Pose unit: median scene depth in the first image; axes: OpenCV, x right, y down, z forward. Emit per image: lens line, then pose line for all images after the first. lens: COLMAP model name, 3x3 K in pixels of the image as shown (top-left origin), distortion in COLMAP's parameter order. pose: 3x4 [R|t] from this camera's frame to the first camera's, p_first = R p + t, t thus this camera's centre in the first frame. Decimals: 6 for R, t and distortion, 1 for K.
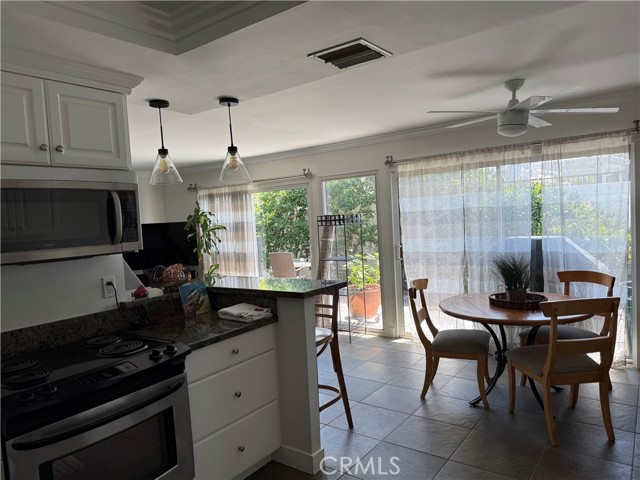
lens RADIAL K [[452.9, 0, 319.5], [0, 452.9, 245.7], [0, 0, 1]] dist [0.082022, -0.023620]
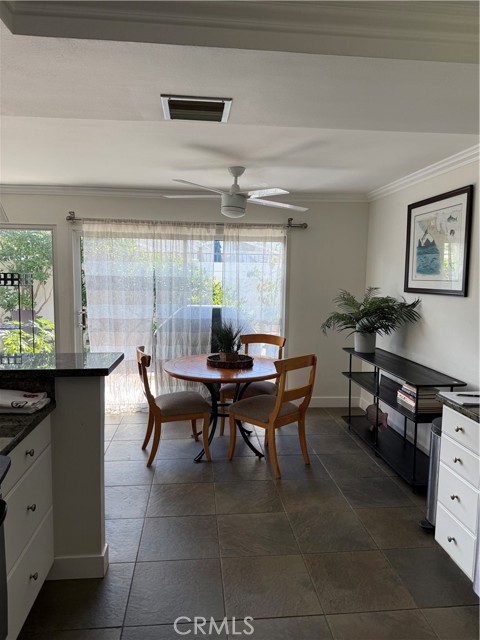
lens RADIAL K [[452.9, 0, 224.4], [0, 452.9, 327.0], [0, 0, 1]] dist [0.082022, -0.023620]
pose [[0.752758, -0.011735, 0.658193, -0.287746], [-0.013726, 0.999344, 0.033515, -0.004958], [-0.658154, -0.034264, 0.752103, 0.141206]]
